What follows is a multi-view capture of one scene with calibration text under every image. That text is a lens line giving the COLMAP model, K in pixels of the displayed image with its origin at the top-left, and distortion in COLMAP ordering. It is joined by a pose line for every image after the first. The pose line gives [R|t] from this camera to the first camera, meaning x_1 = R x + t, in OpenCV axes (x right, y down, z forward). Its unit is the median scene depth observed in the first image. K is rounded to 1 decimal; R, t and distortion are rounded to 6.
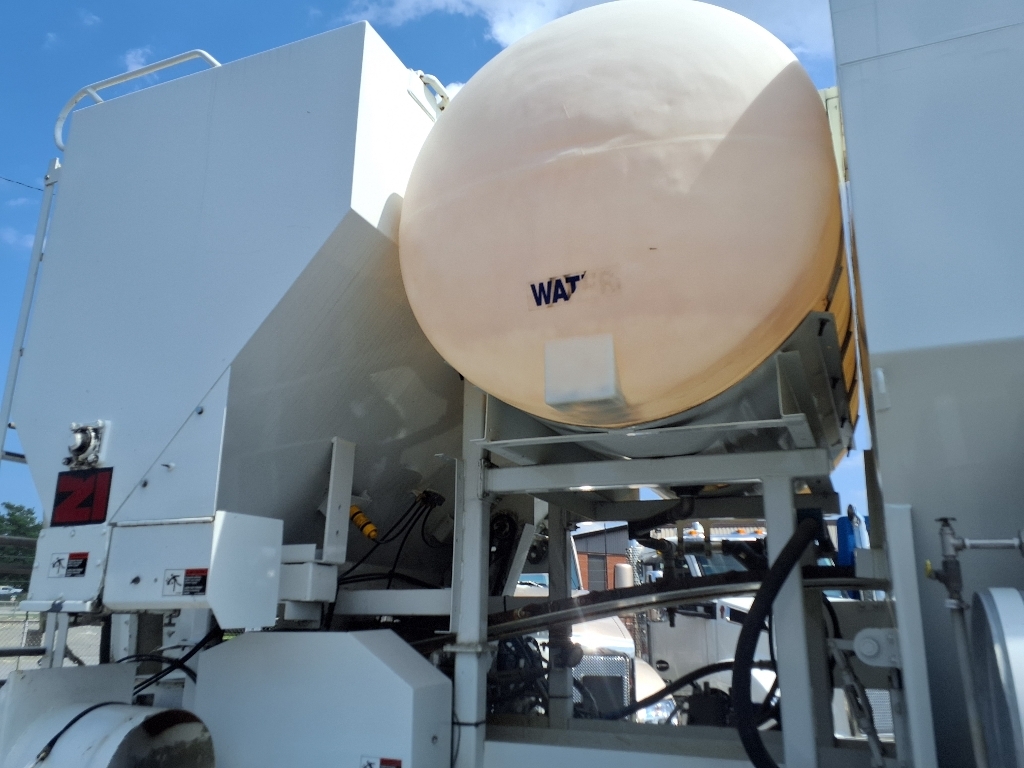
lens RADIAL K [[827.9, 0, 512.0], [0, 827.9, 384.0], [0, 0, 1]] dist [0.015365, 0.000856]
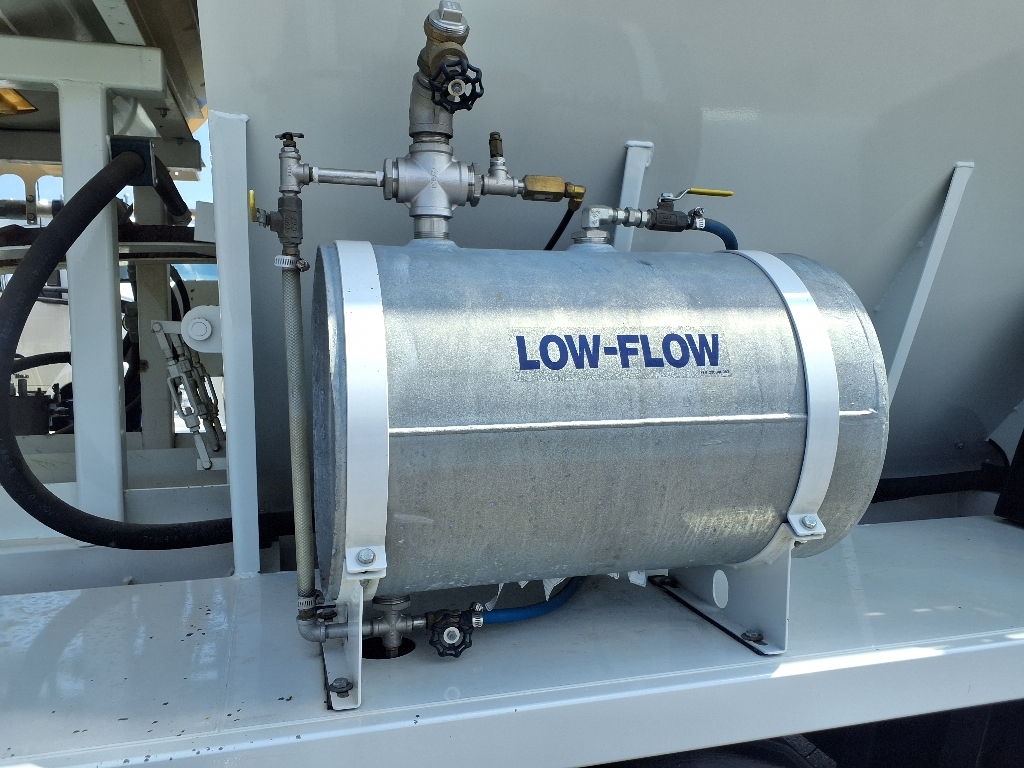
lens RADIAL K [[827.9, 0, 512.0], [0, 827.9, 384.0], [0, 0, 1]] dist [0.015365, 0.000856]
pose [[0.780179, -0.059399, 0.622730, 0.245802], [-0.164226, 0.941116, 0.295516, 0.127449], [-0.603615, -0.332824, 0.724484, 0.367785]]
